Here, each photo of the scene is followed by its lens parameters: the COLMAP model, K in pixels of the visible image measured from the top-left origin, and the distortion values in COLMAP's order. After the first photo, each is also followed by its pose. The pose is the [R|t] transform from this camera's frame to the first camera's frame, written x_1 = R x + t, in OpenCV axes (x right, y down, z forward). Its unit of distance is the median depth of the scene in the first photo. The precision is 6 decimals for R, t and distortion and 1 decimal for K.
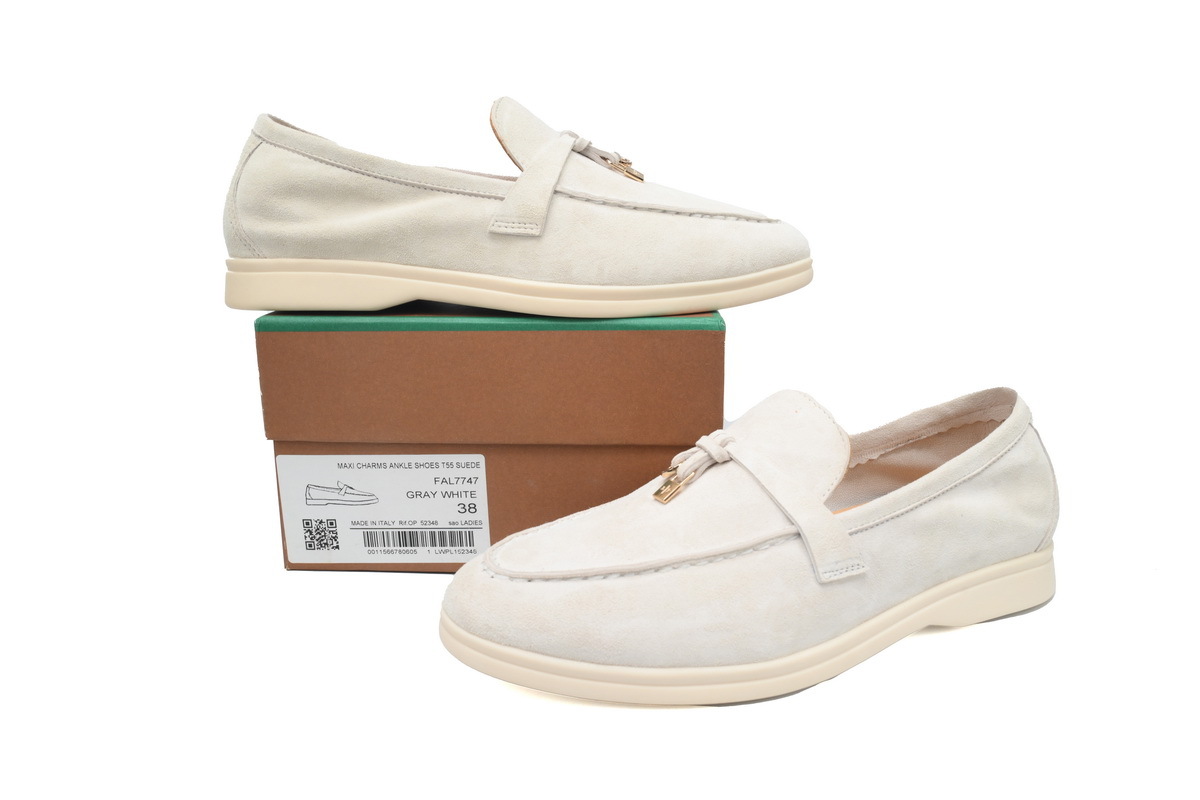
lens RADIAL K [[956.2, 0, 598.1], [0, 956.2, 405.5], [0, 0, 1]] dist [0.016254, -0.001669]
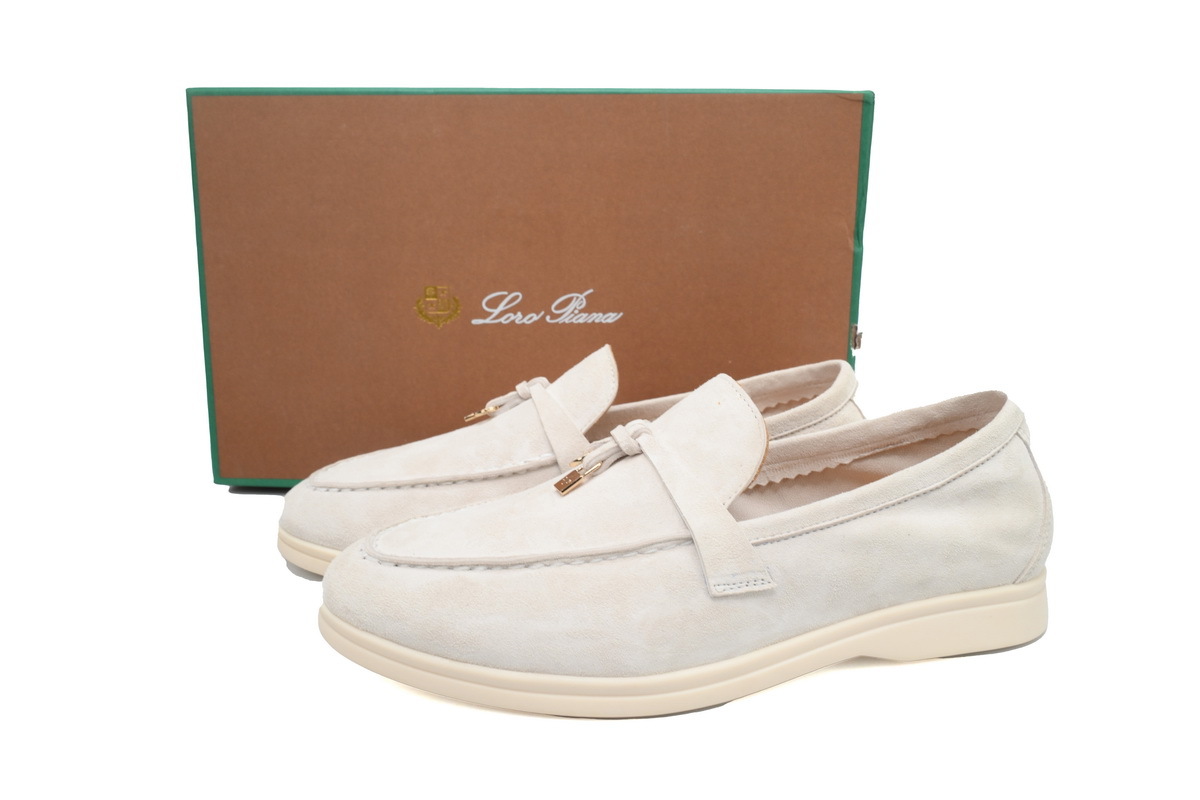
lens RADIAL K [[956.2, 0, 601.3], [0, 956.2, 392.2], [0, 0, 1]] dist [0.016254, -0.001669]
pose [[0.979993, 0.052436, -0.191999, 0.280713], [-0.052243, 0.998616, 0.006074, -0.005076], [0.192052, 0.004078, 0.981376, 0.095188]]
